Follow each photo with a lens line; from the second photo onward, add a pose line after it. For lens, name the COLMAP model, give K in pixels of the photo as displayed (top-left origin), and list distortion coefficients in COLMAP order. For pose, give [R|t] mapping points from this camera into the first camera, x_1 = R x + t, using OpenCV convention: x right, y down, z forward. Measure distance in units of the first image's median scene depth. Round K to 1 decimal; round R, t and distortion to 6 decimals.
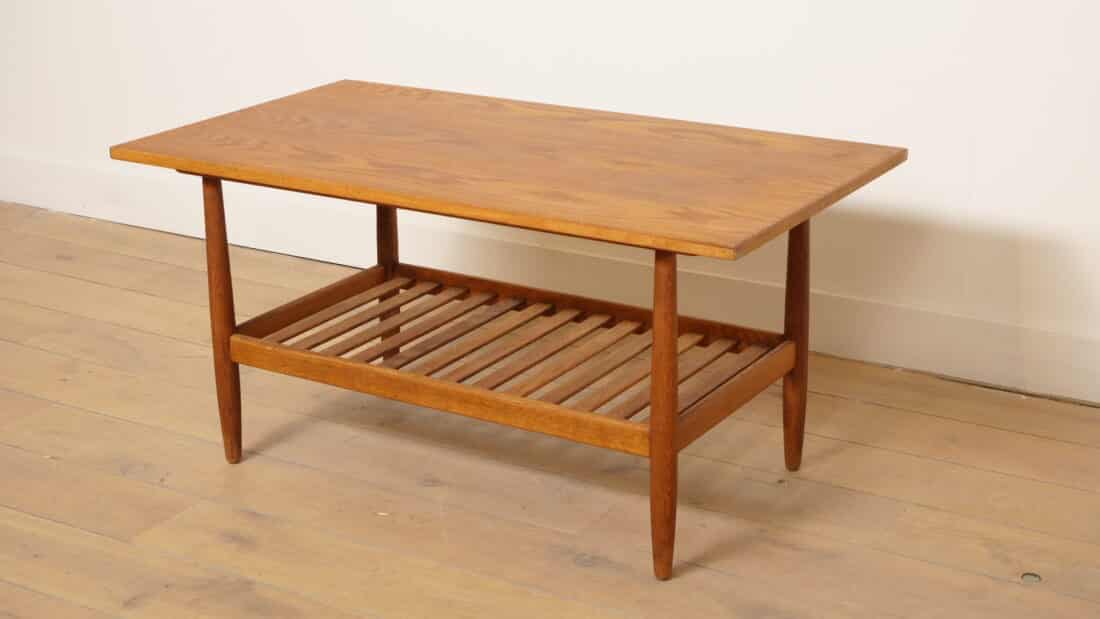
lens RADIAL K [[1803.5, 0, 550.0], [0, 1803.5, 309.5], [0, 0, 1]] dist [-0.015368, 0.026653]
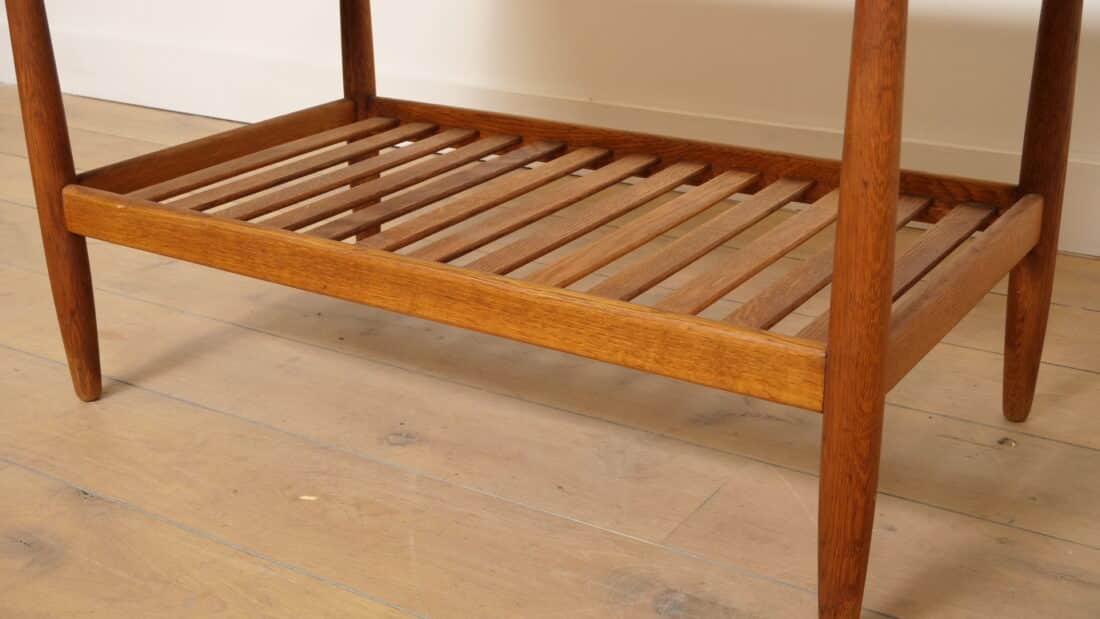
lens RADIAL K [[1352.7, 0, 550.0], [0, 1352.7, 309.5], [0, 0, 1]] dist [-0.009838, -0.006934]
pose [[0.999530, 0.005288, -0.030203, -0.004910], [-0.004078, 0.999192, 0.039994, 0.036278], [0.030390, -0.039852, 0.998743, 0.565367]]
